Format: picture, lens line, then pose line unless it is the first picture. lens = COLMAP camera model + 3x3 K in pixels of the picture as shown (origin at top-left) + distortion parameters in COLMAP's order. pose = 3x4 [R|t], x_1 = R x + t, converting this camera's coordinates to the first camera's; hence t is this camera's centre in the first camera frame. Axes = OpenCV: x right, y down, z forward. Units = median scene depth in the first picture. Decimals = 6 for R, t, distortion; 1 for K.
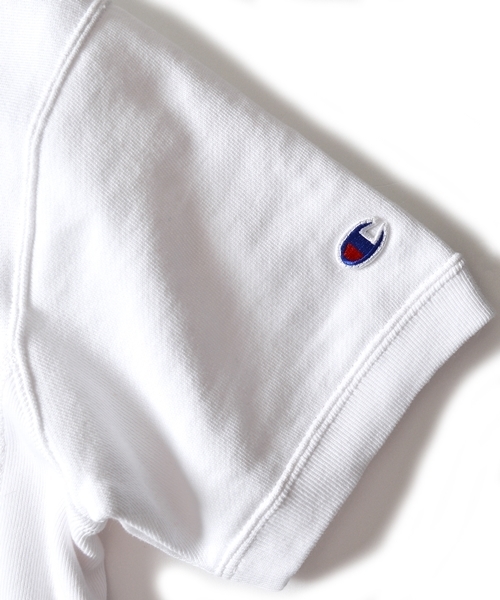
lens RADIAL K [[1390.0, 0, 256.8], [0, 1390.0, 299.6], [0, 0, 1]] dist [-0.003483, 0.018699]
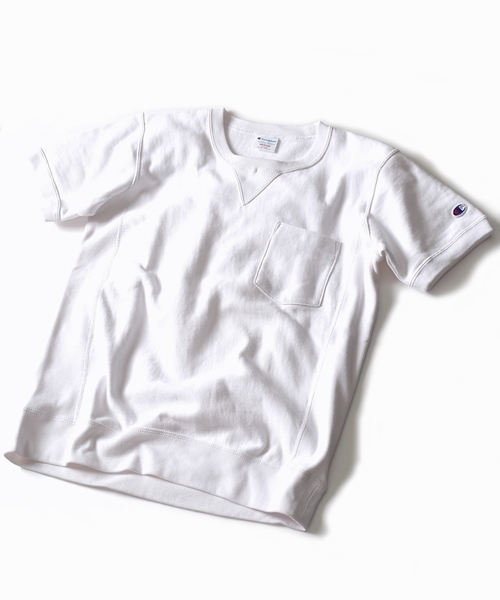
lens RADIAL K [[1060.4, 0, 250.0], [0, 1060.4, 300.0], [0, 0, 1]] dist [0.027593, 0.075519]
pose [[0.969235, 0.096472, -0.226442, 0.203858], [-0.181169, 0.902380, -0.391009, 1.422760], [0.166615, 0.420004, 0.892096, -1.573370]]
